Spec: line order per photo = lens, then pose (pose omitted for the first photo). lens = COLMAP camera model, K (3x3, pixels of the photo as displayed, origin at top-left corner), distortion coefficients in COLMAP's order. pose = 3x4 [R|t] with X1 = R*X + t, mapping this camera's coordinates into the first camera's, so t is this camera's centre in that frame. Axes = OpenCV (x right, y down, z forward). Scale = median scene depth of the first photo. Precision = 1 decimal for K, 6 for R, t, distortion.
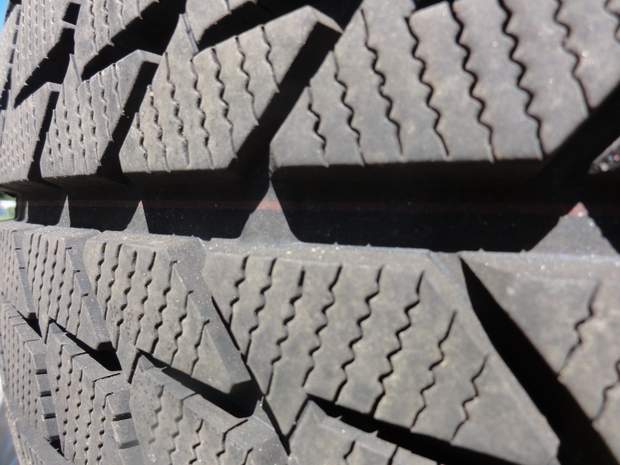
lens RADIAL K [[435.7, 0, 313.0], [0, 435.7, 232.2], [0, 0, 1]] dist [-0.018858, 0.000211]
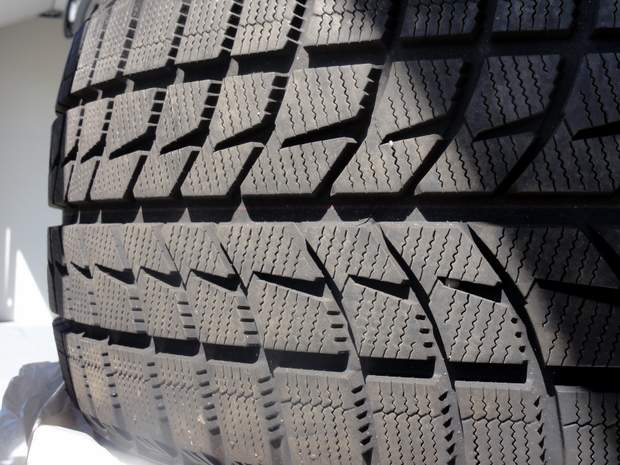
lens RADIAL K [[849.9, 0, 308.7], [0, 849.9, 232.6], [0, 0, 1]] dist [-0.025430, 0.000000]
pose [[0.994256, -0.016924, -0.105678, 0.857296], [0.012694, 0.999096, -0.040574, 0.303850], [0.106269, 0.039000, 0.993572, -4.120959]]
